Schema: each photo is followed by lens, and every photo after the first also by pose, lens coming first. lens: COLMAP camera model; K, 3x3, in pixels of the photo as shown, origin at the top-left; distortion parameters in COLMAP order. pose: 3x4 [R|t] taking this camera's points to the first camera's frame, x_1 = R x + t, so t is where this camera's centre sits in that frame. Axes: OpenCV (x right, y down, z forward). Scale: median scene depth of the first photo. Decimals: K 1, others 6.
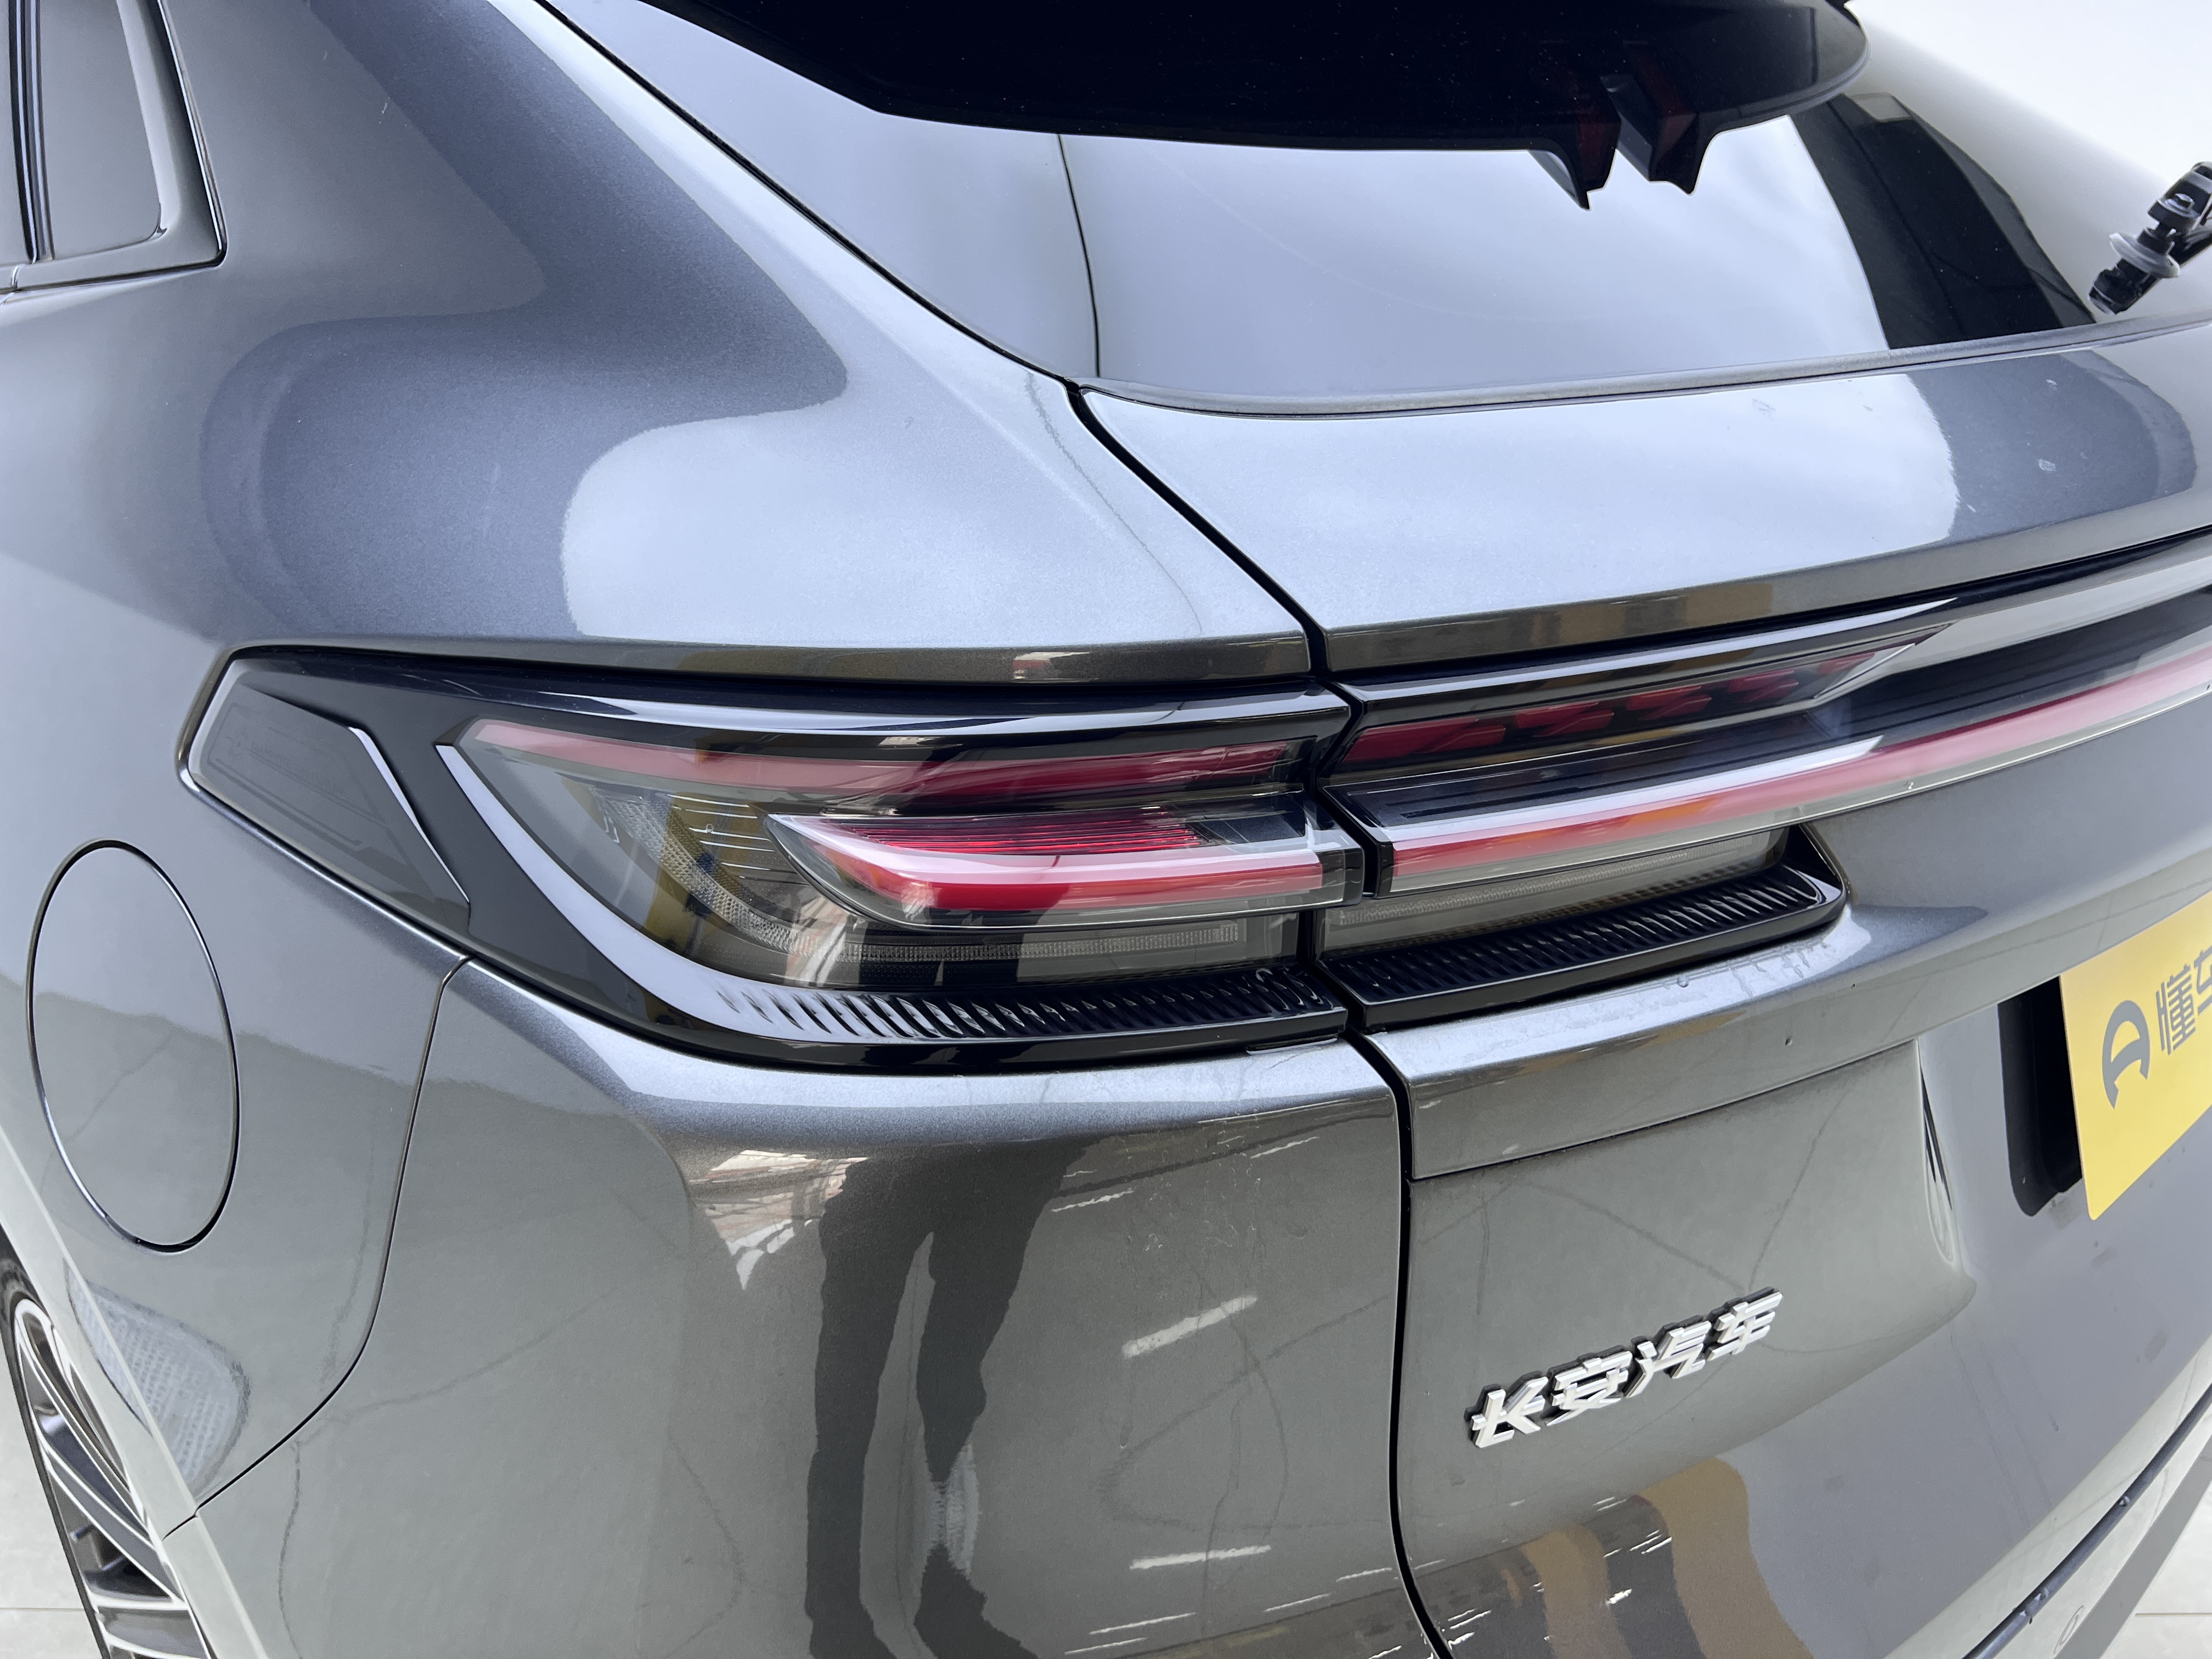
lens RADIAL K [[1707.6, 0, 1141.6], [0, 1707.6, 882.6], [0, 0, 1]] dist [0.056809, -0.113353]
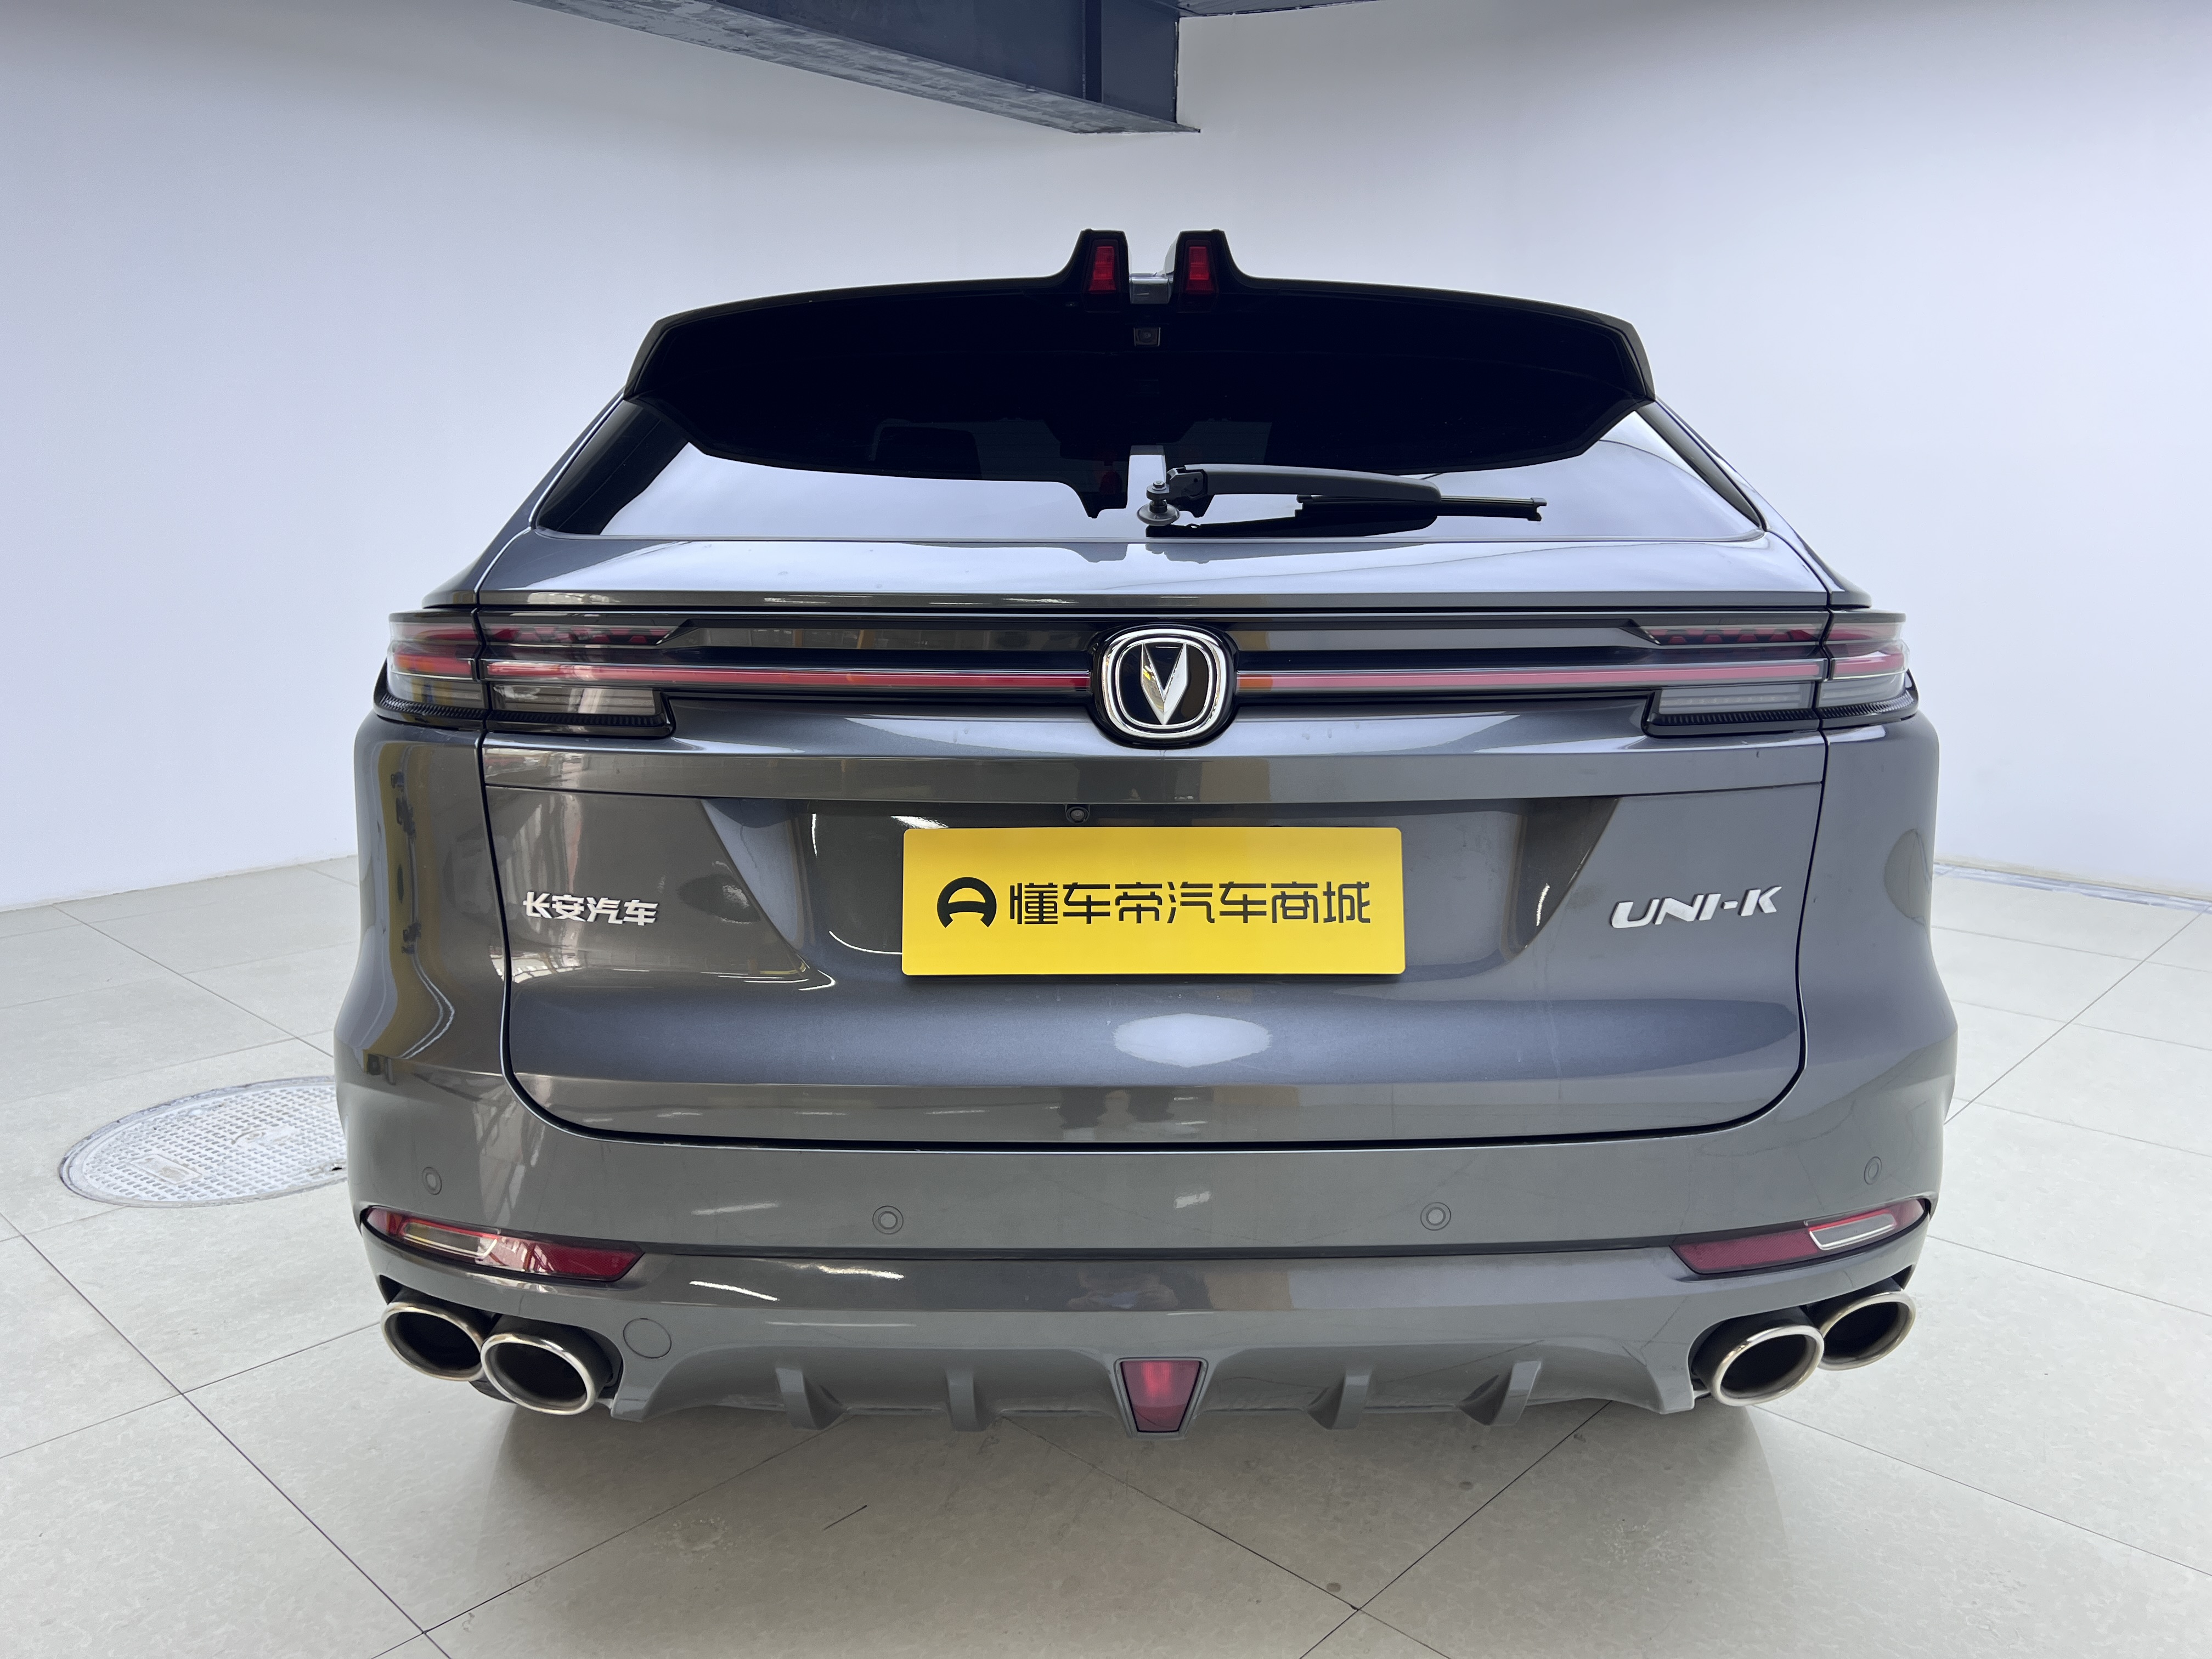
lens RADIAL K [[1671.0, 0, 1106.0], [0, 1671.0, 829.5], [0, 0, 1]] dist [0.063497, -0.095673]
pose [[0.719775, 0.125174, -0.682829, 2.540135], [-0.282071, 0.951488, -0.122909, 0.267044], [0.634318, 0.281073, 0.720165, -0.322335]]
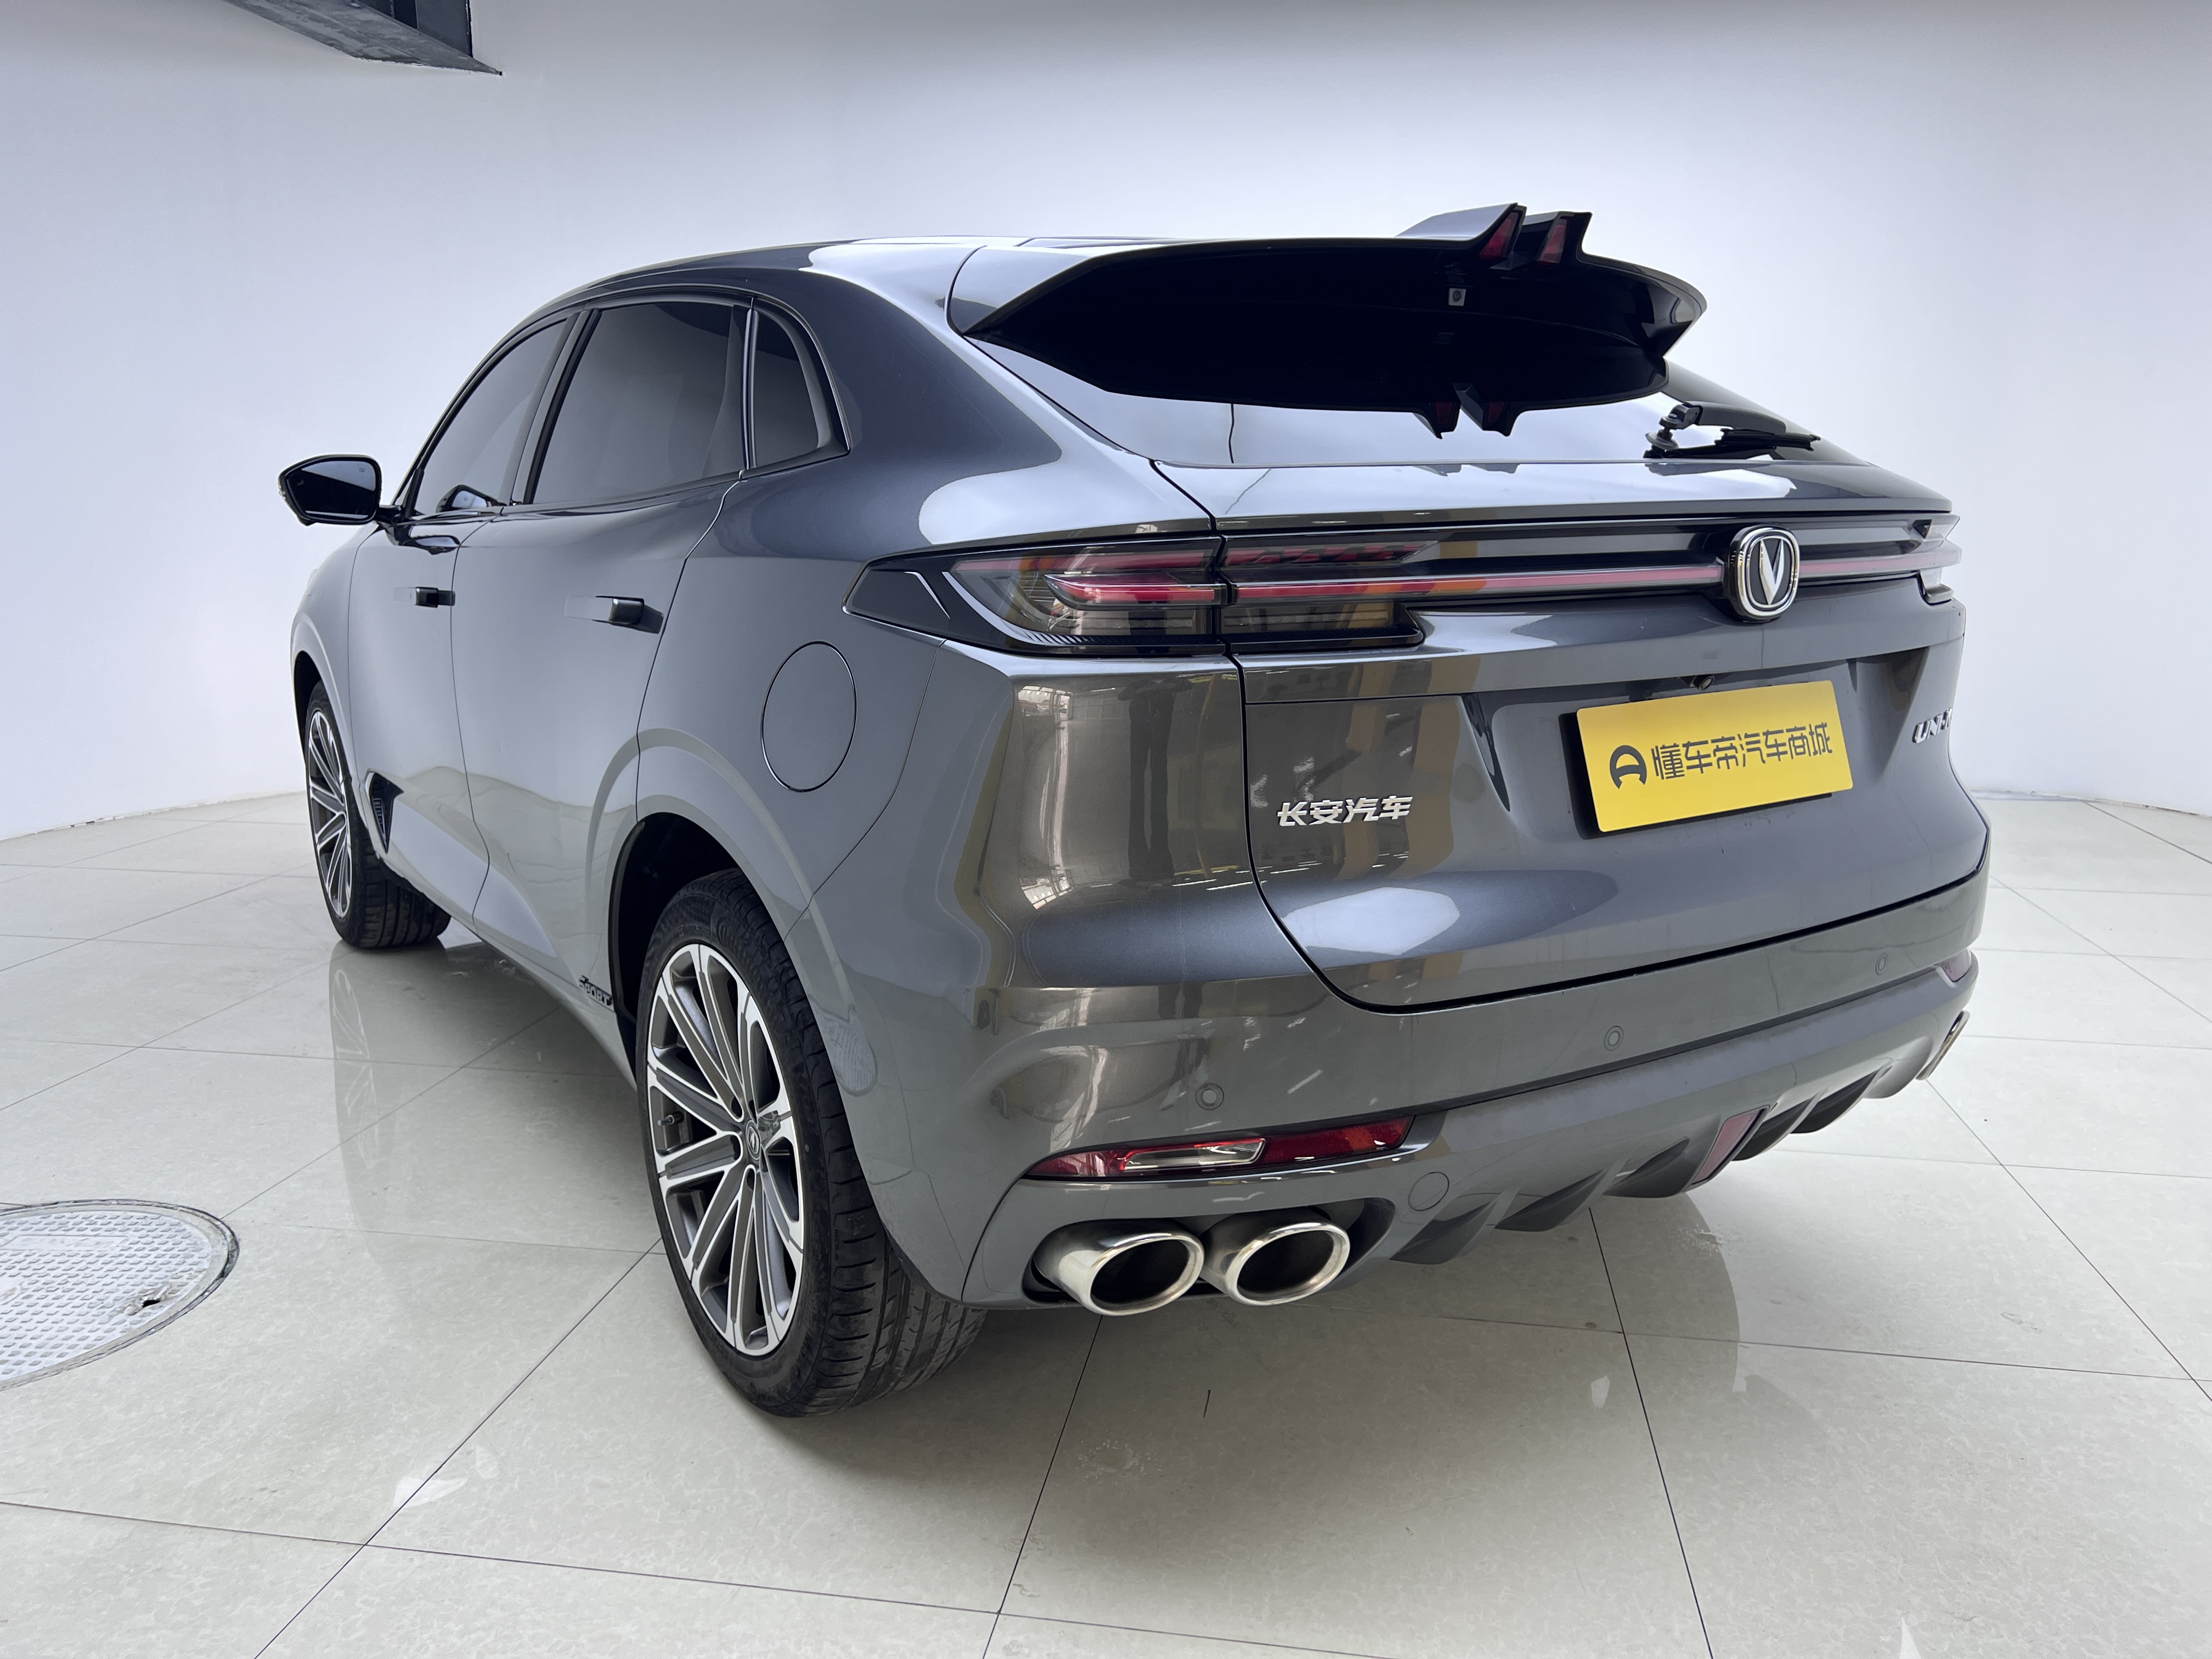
lens RADIAL K [[1671.0, 0, 1106.0], [0, 1671.0, 829.5], [0, 0, 1]] dist [0.063497, -0.095673]
pose [[0.982284, 0.026794, -0.185475, 0.413264], [-0.067065, 0.974438, -0.214414, 0.915903], [0.174989, 0.223054, 0.958971, -1.593170]]
